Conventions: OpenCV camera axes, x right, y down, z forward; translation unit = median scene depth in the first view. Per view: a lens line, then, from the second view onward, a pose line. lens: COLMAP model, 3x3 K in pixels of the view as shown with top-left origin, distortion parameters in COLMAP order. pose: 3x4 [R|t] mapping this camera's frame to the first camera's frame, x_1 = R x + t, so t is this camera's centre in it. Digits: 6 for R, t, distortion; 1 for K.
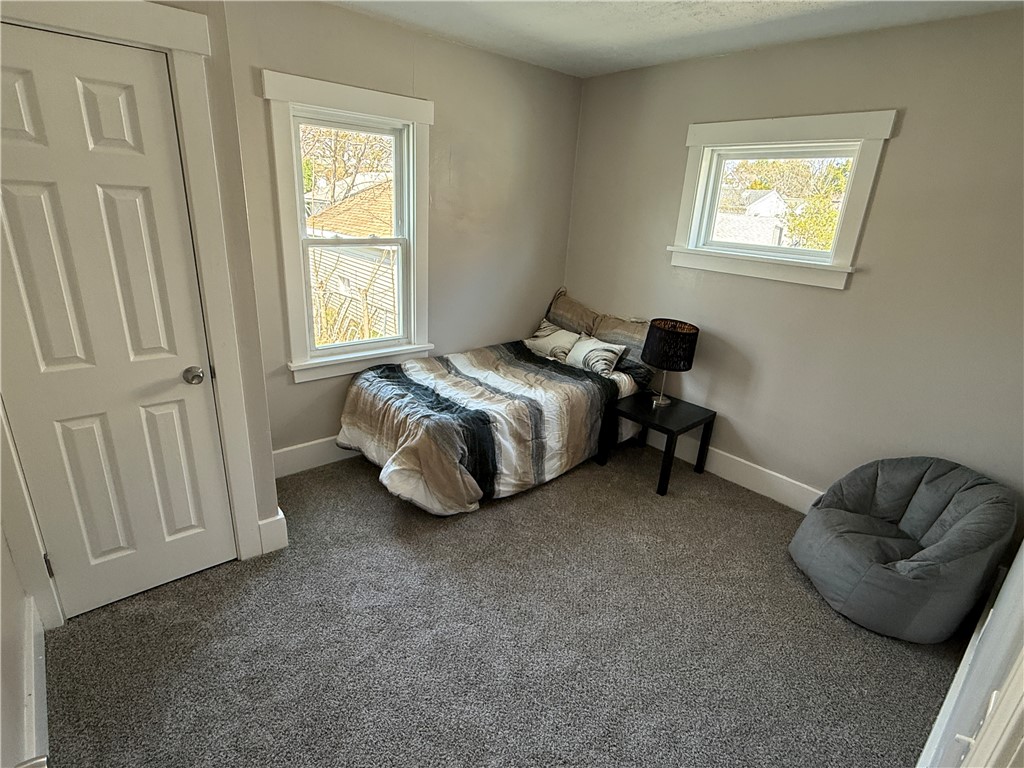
lens RADIAL K [[522.6, 0, 505.2], [0, 522.6, 384.7], [0, 0, 1]] dist [0.000057, -0.001048]
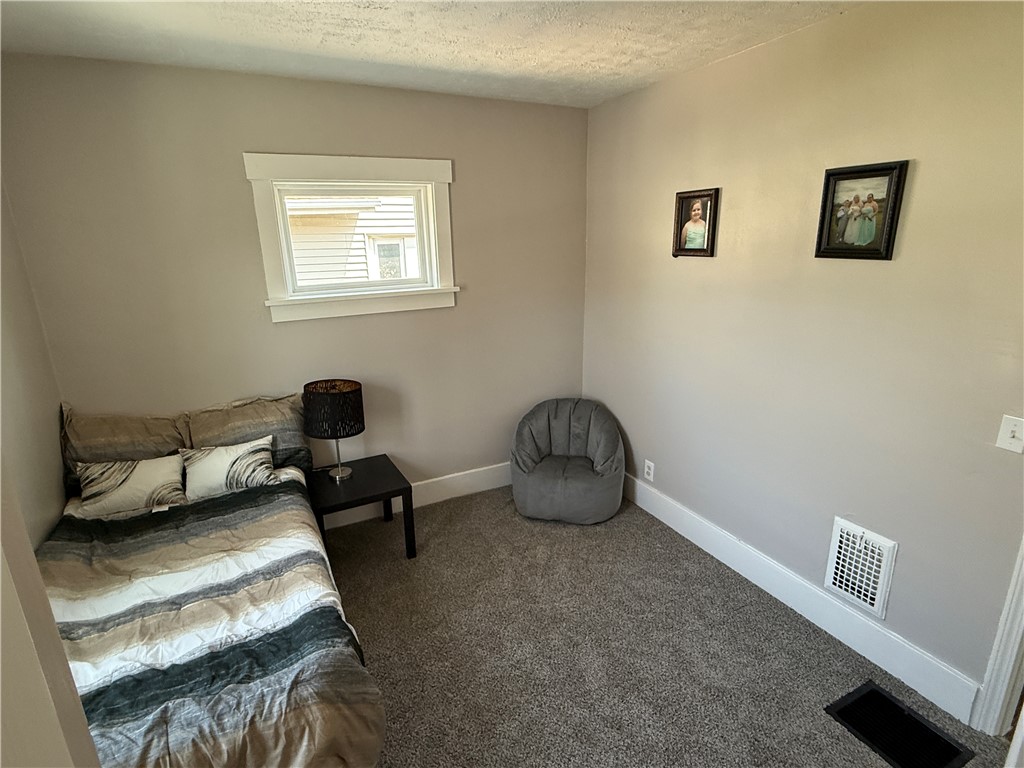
lens RADIAL K [[522.6, 0, 505.2], [0, 522.6, 384.7], [0, 0, 1]] dist [0.000057, -0.001048]
pose [[0.232300, -0.322639, 0.917573, -0.504878], [0.364579, 0.903484, 0.225385, -0.260665], [-0.901731, 0.282171, 0.327506, 0.587967]]
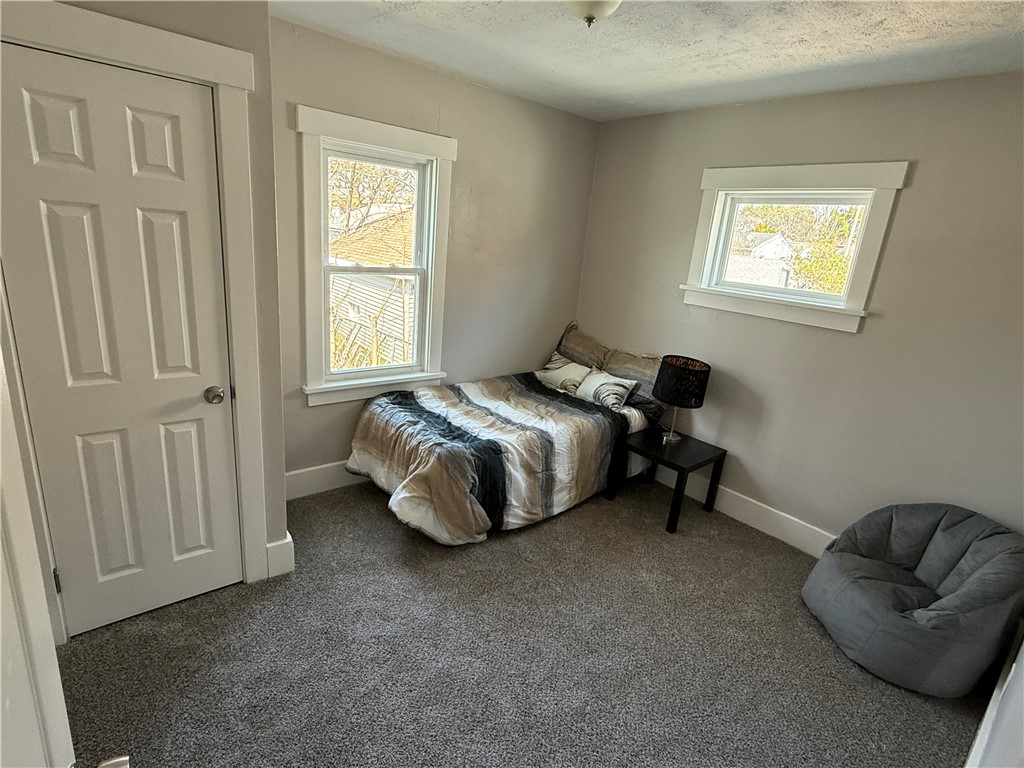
lens RADIAL K [[522.6, 0, 505.2], [0, 522.6, 384.7], [0, 0, 1]] dist [0.000057, -0.001048]
pose [[0.999344, 0.035354, -0.007889, -0.019685], [-0.035760, 0.997600, -0.059294, 0.001866], [0.005774, 0.059538, 0.998209, -0.005985]]
